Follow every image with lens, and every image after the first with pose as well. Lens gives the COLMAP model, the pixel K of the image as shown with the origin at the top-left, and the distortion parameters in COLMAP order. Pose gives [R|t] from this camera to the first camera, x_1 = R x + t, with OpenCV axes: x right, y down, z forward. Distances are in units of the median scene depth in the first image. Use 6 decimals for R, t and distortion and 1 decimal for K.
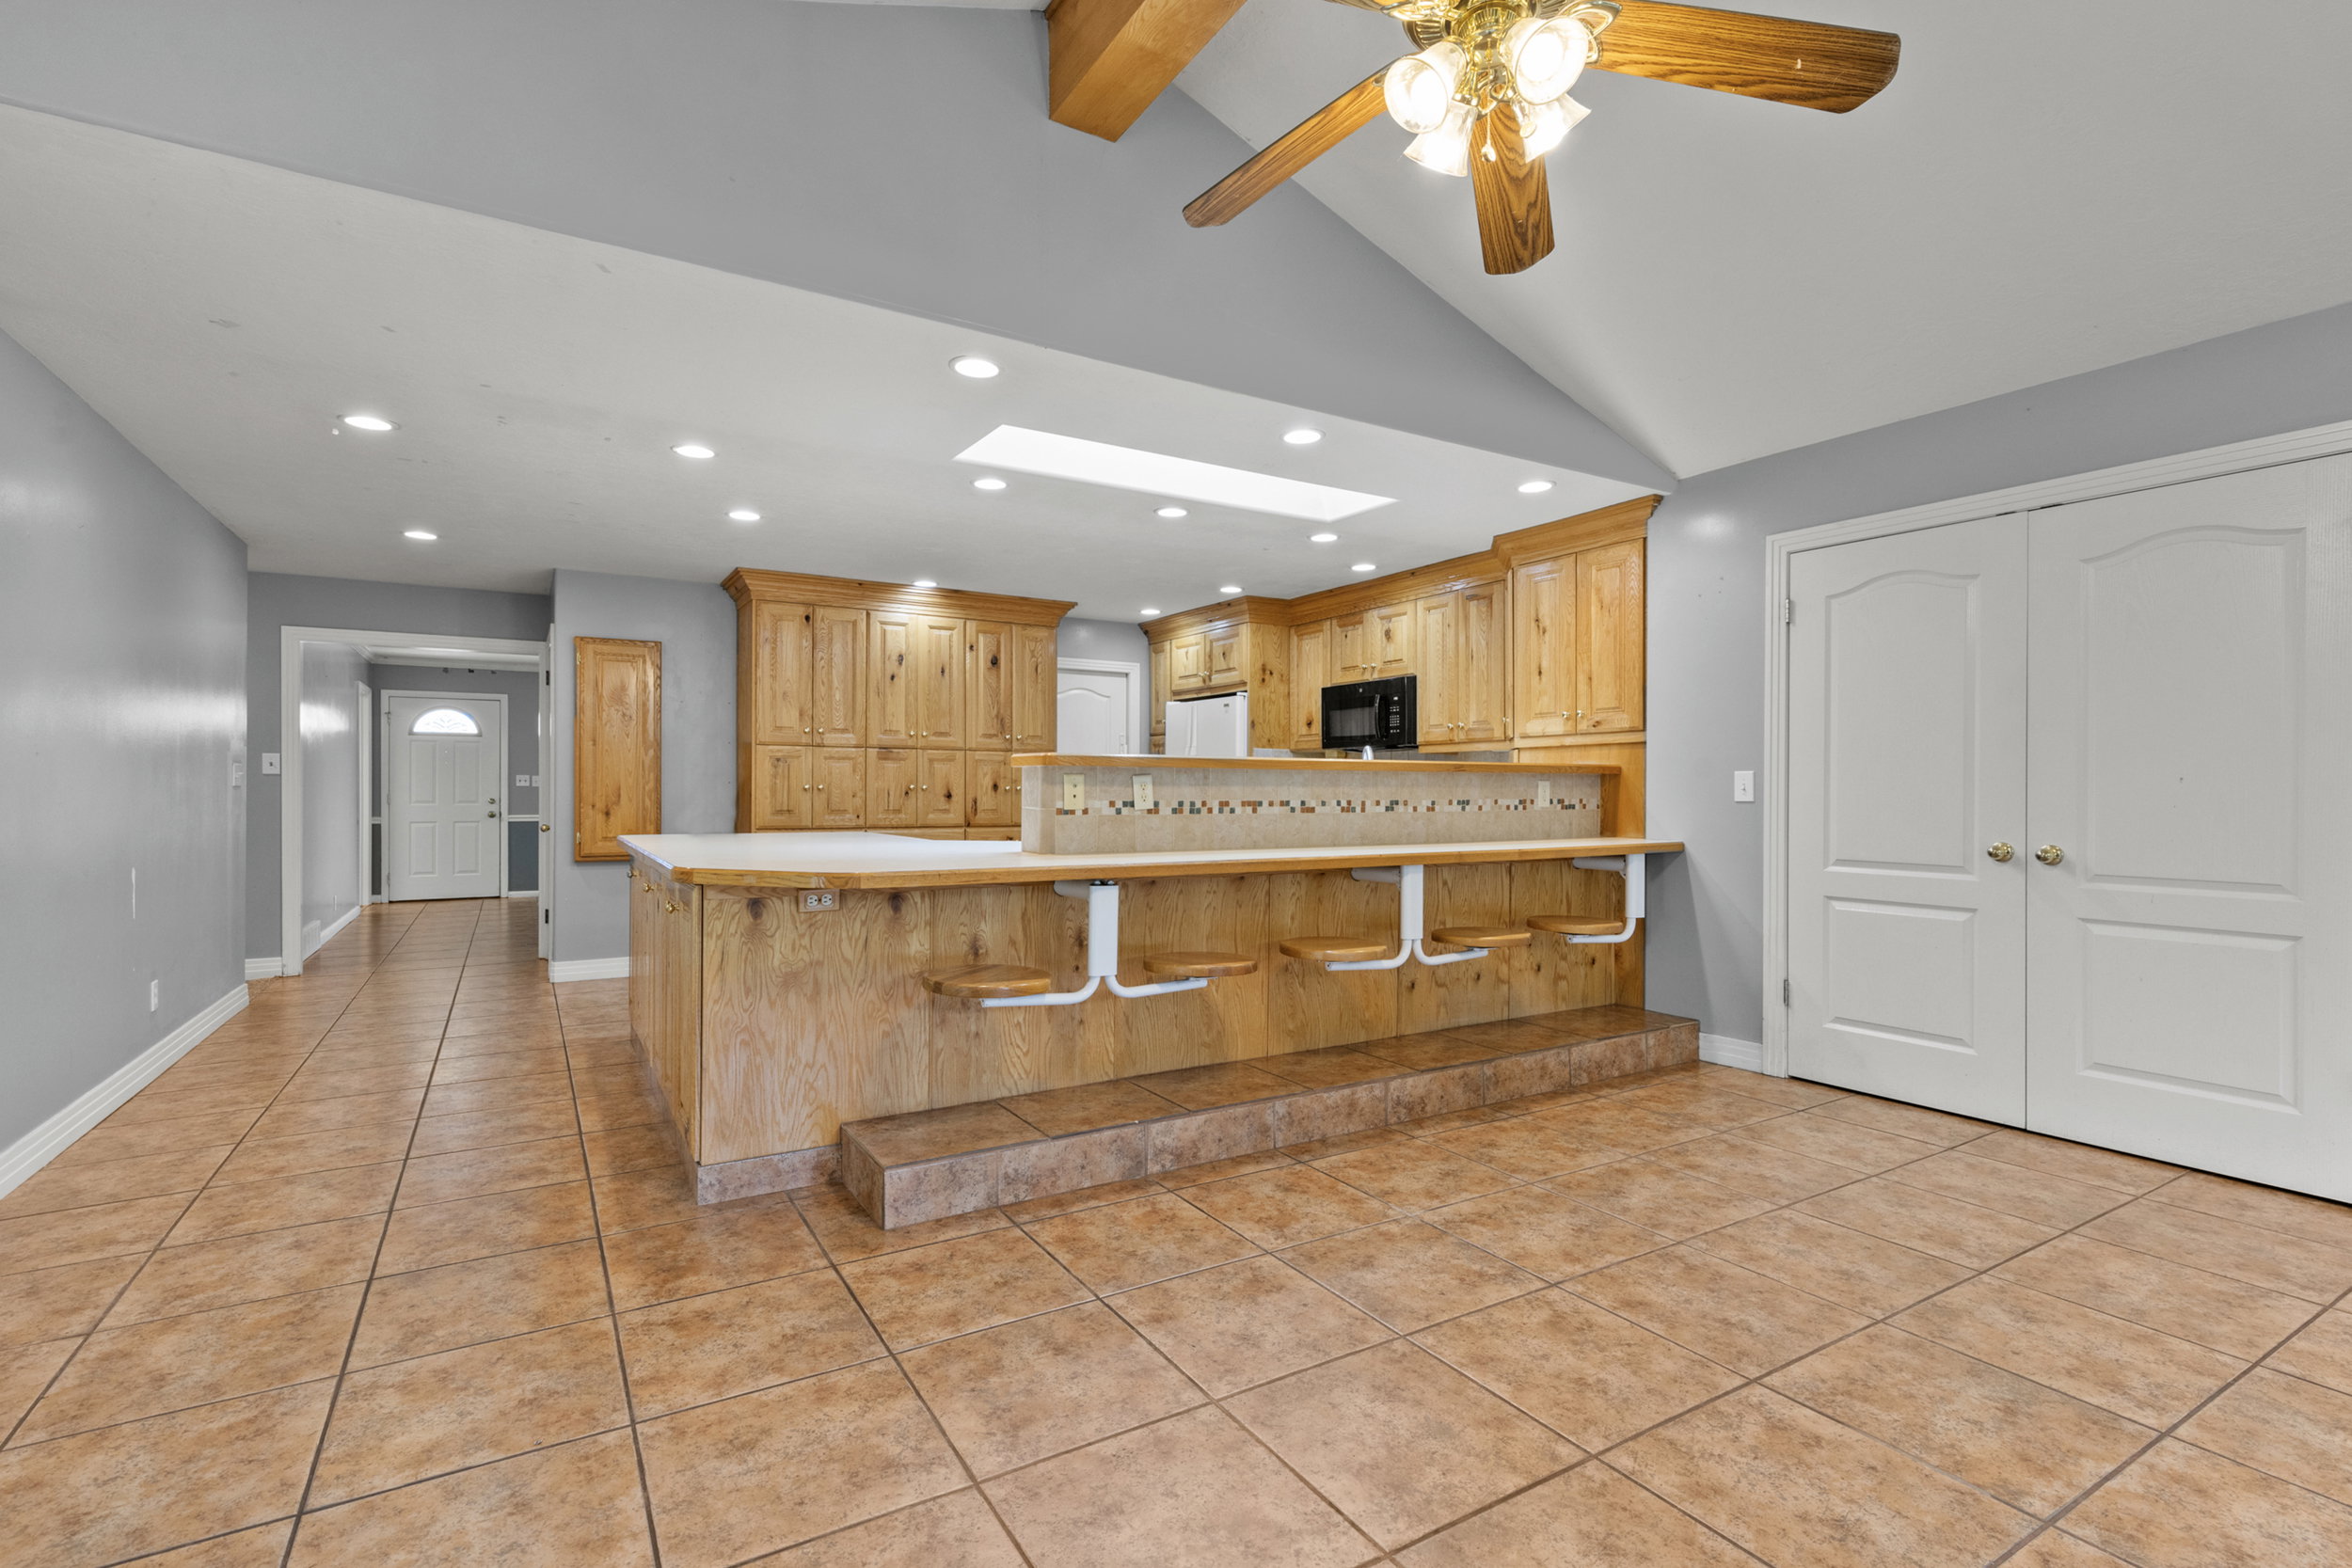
lens RADIAL K [[1071.3, 0, 1153.7], [0, 1071.3, 789.4], [0, 0, 1]] dist [0.001771, -0.000128]
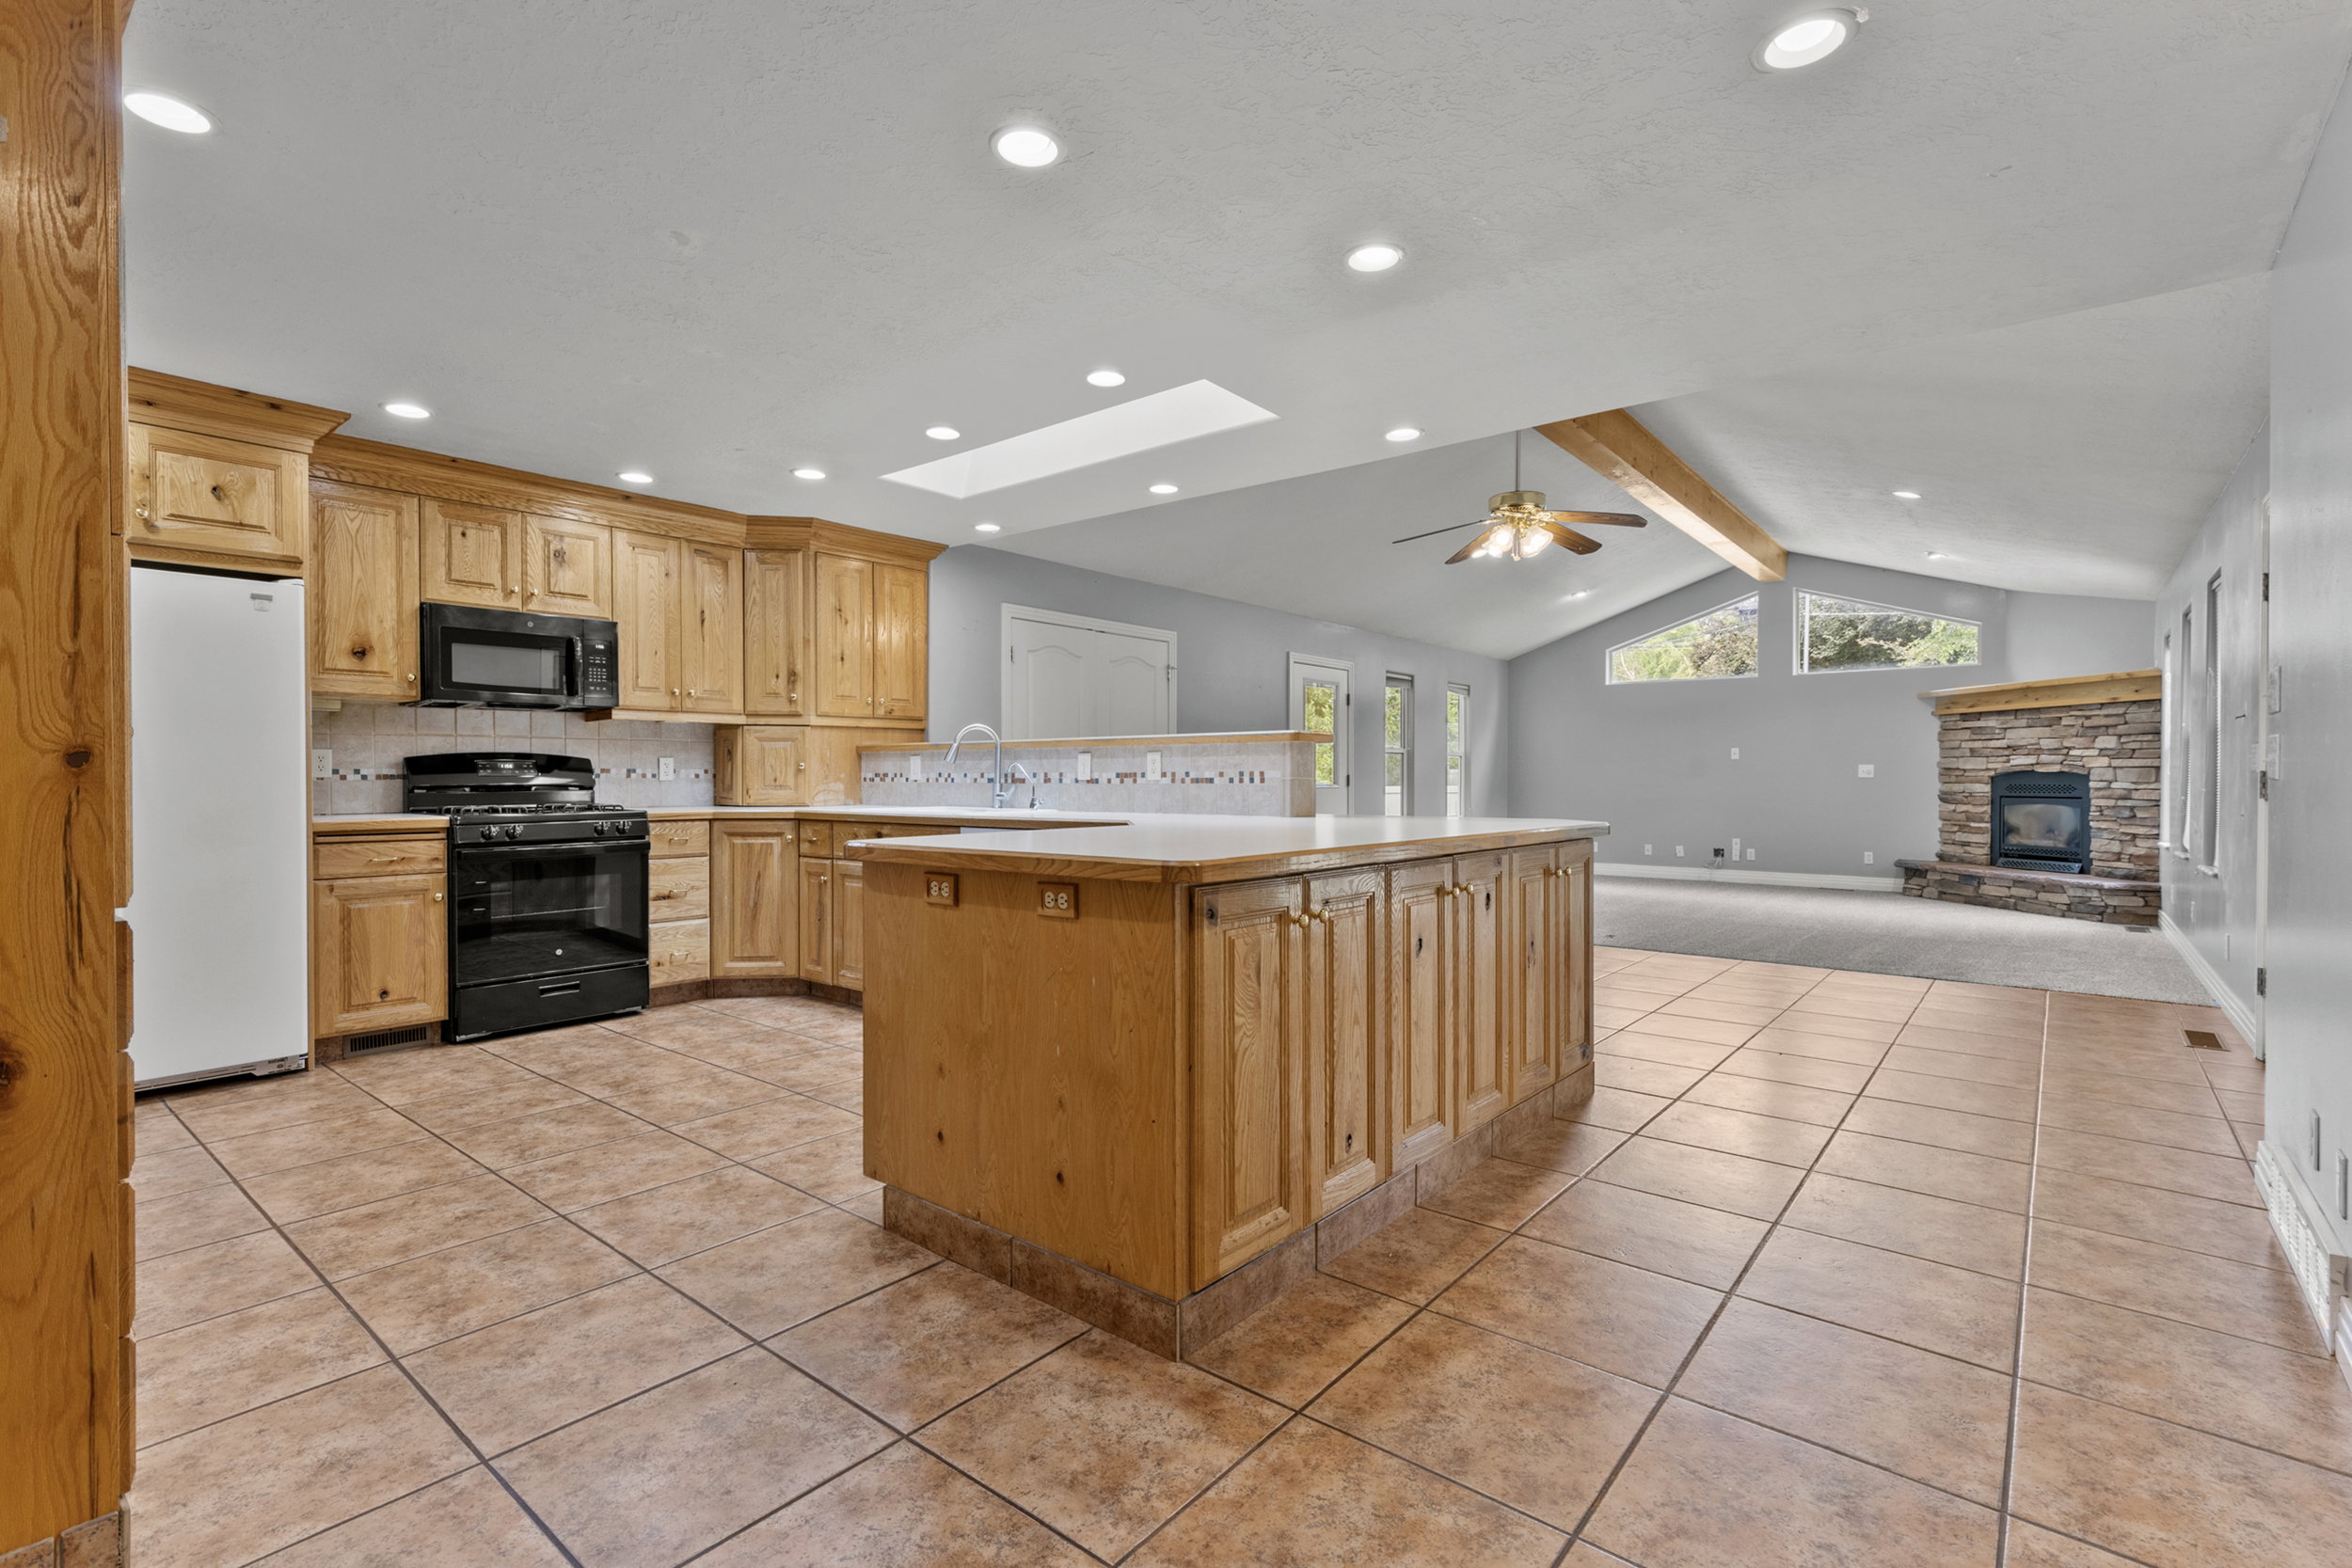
lens RADIAL K [[1062.5, 0, 1206.7], [0, 1062.5, 781.4], [0, 0, 1]] dist [-0.018214, 0.000254]
pose [[-0.361773, -0.006789, 0.932241, -1.028506], [-0.002081, 0.999977, 0.006475, 0.012074], [-0.932264, 0.000402, -0.361779, 1.361817]]
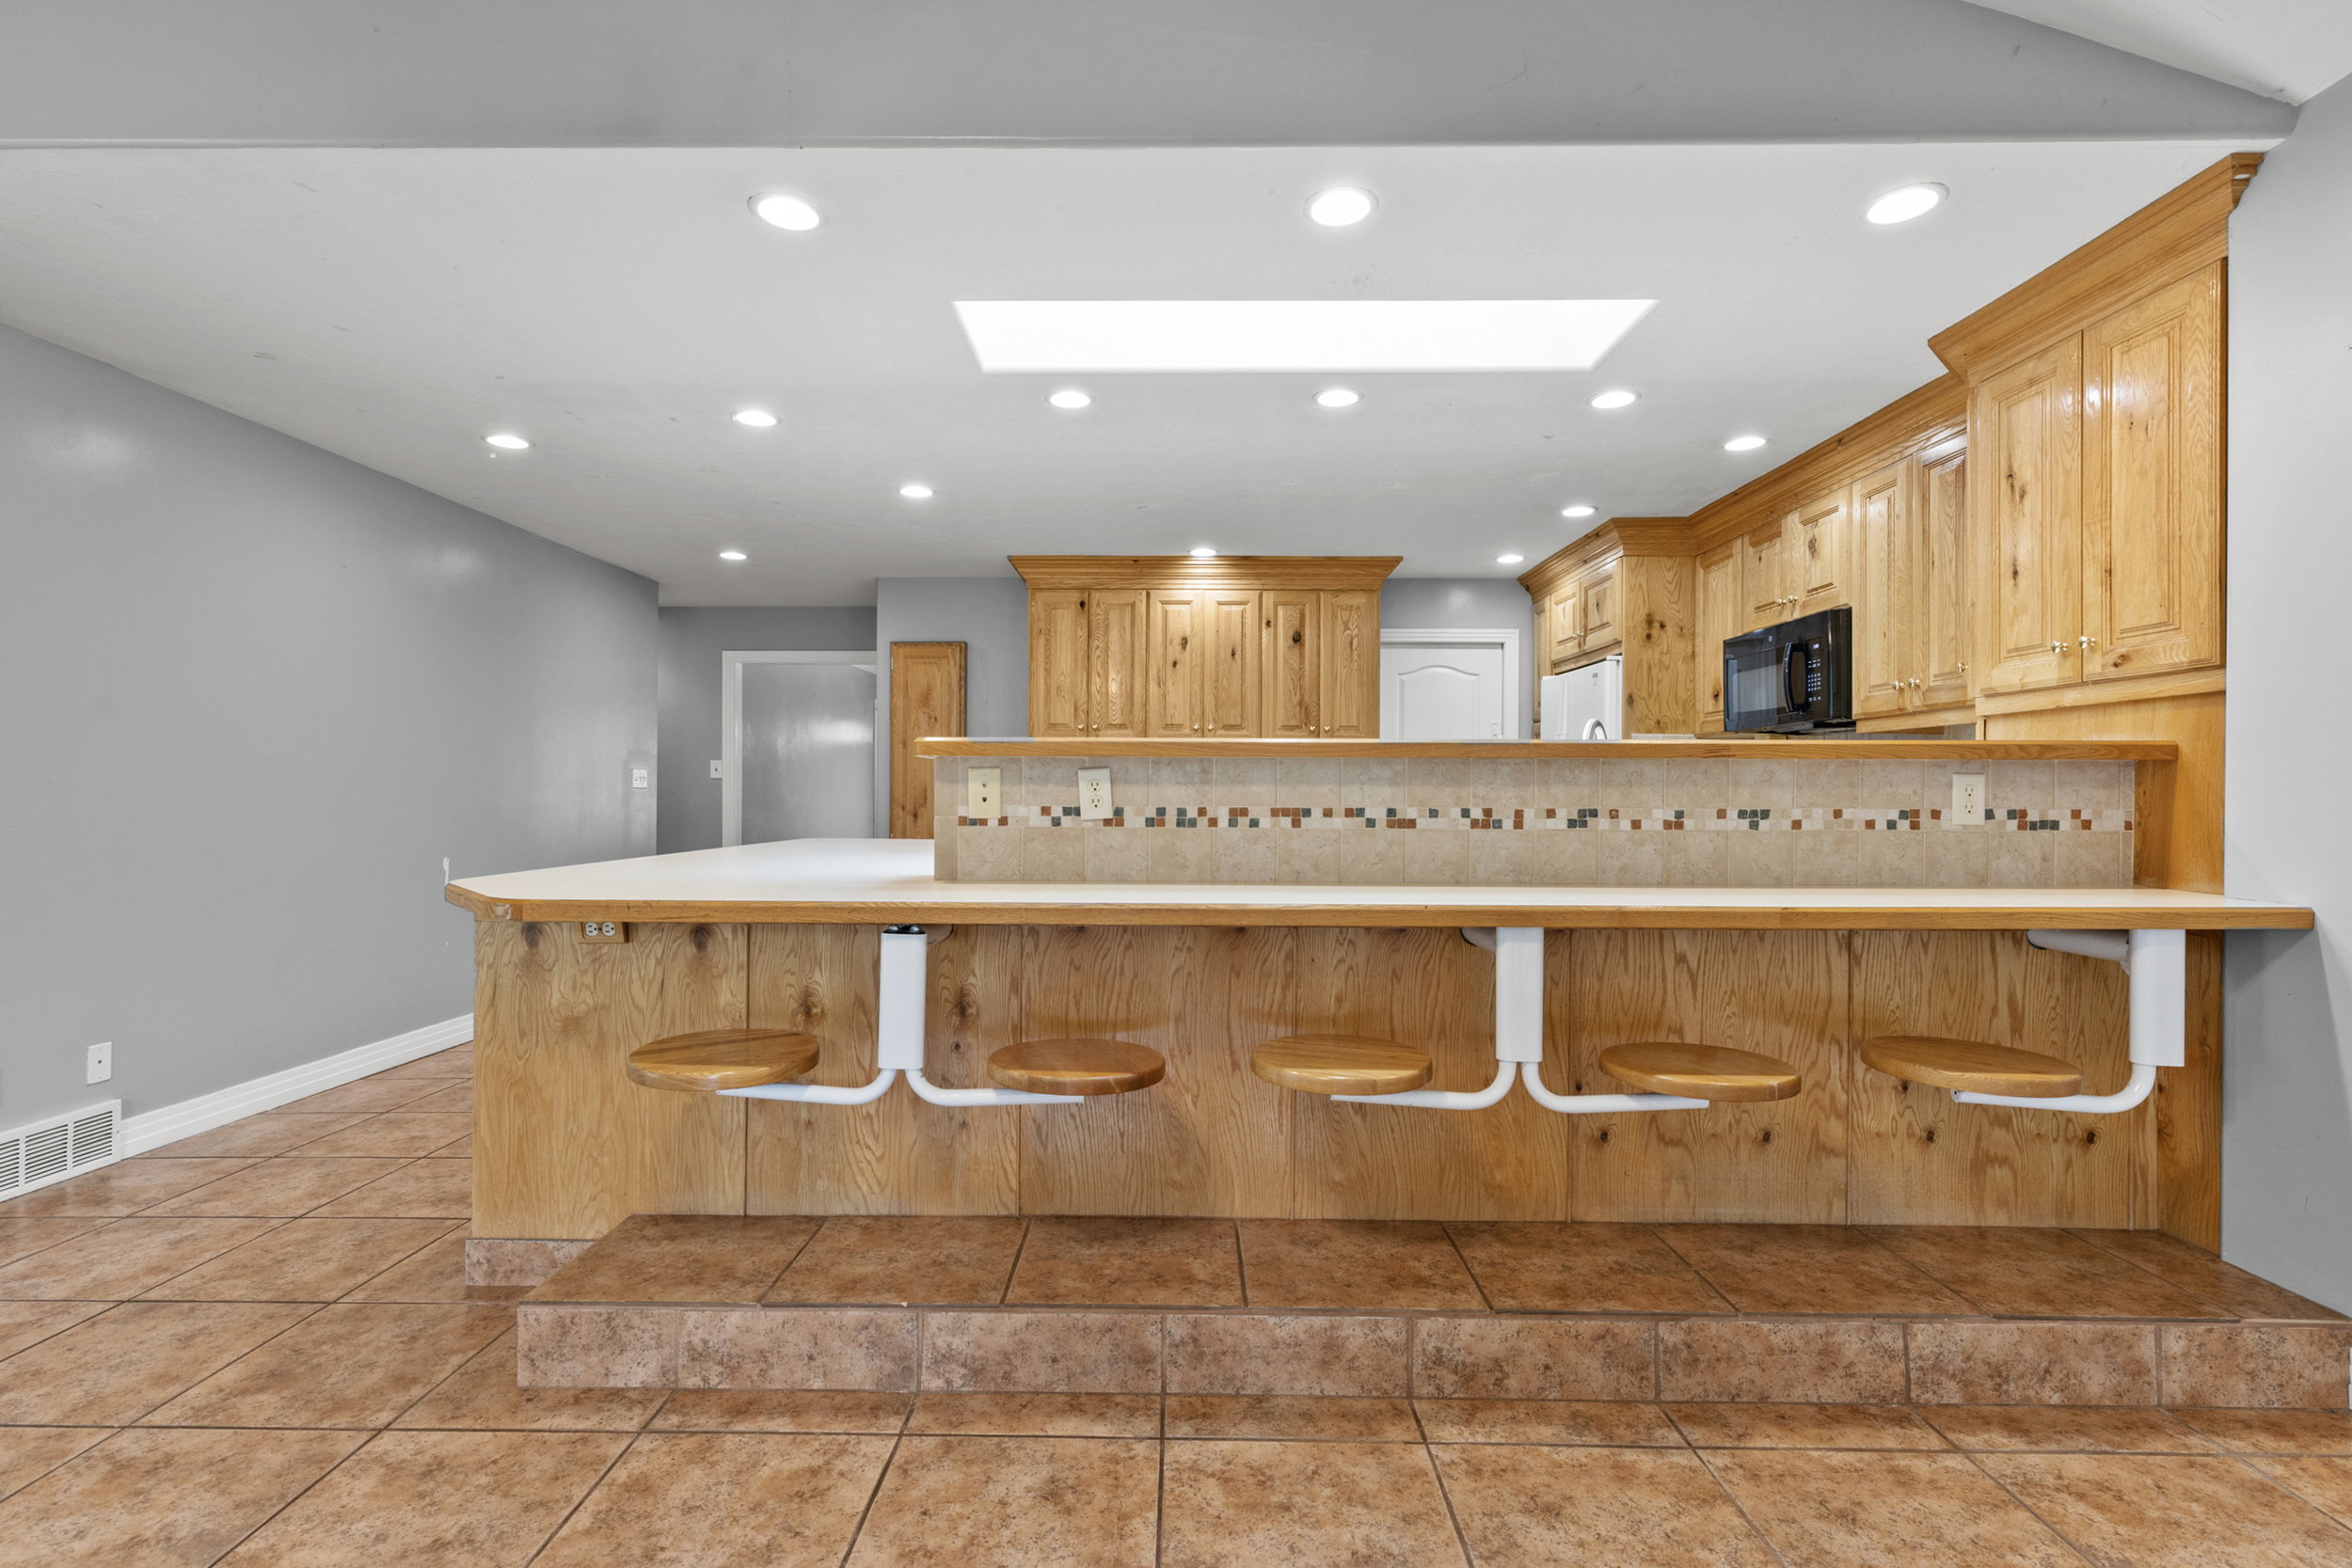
lens RADIAL K [[1085.0, 0, 1168.2], [0, 1085.0, 791.9], [0, 0, 1]] dist [0.004057, -0.000130]
pose [[0.856775, 0.000310, -0.515690, 0.359780], [-0.001160, 0.999998, -0.001326, 0.001999], [0.515688, 0.001734, 0.856774, 0.409895]]
